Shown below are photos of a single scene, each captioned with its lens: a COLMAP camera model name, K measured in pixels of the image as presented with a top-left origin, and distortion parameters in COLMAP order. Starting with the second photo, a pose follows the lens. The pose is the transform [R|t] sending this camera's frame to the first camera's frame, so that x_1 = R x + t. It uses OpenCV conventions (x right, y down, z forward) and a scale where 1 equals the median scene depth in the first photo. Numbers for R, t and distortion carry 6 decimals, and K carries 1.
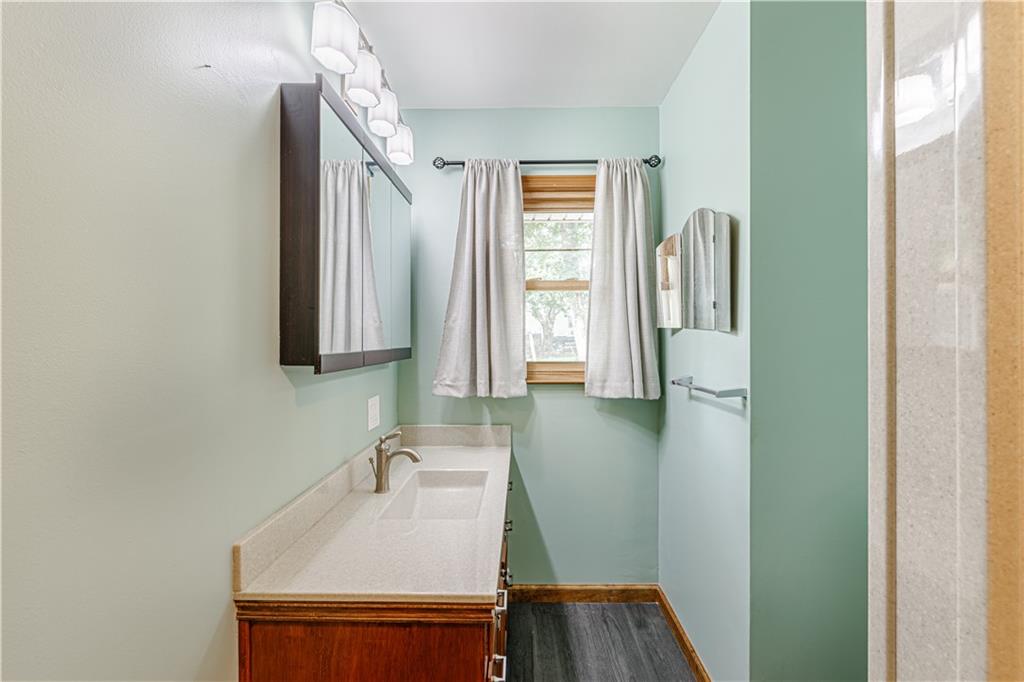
lens RADIAL K [[452.7, 0, 508.1], [0, 452.7, 338.2], [0, 0, 1]] dist [-0.000139, -0.000351]
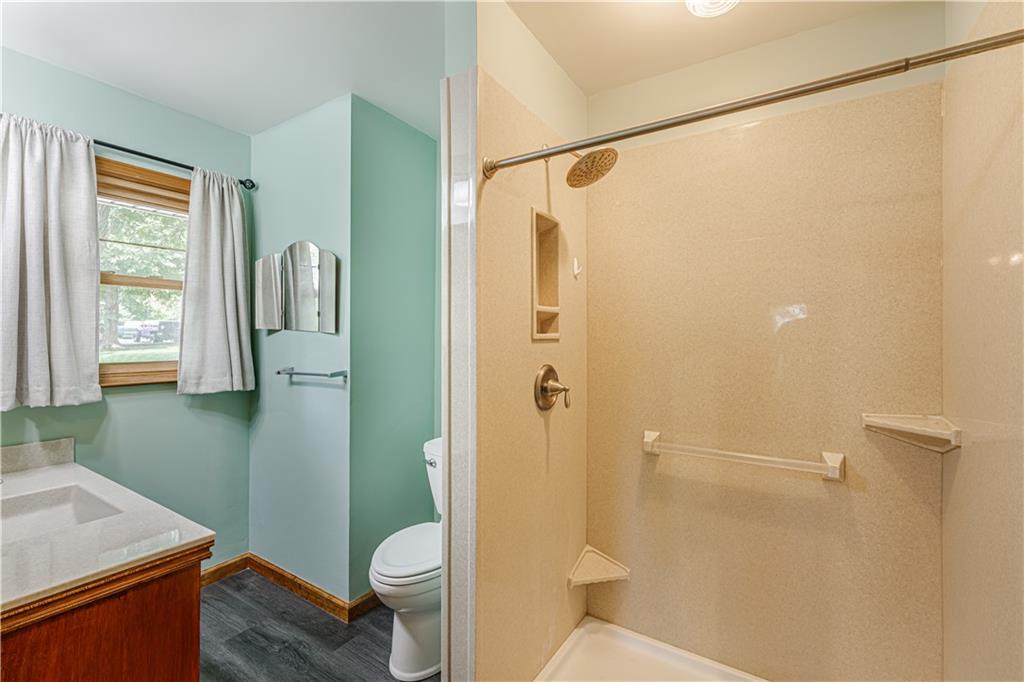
lens RADIAL K [[452.7, 0, 508.1], [0, 452.7, 338.2], [0, 0, 1]] dist [-0.000139, -0.000351]
pose [[0.540436, 0.002777, 0.841381, -0.288039], [-0.002003, 0.999996, -0.002014, 0.002474], [-0.841383, -0.000597, 0.540439, -0.177628]]
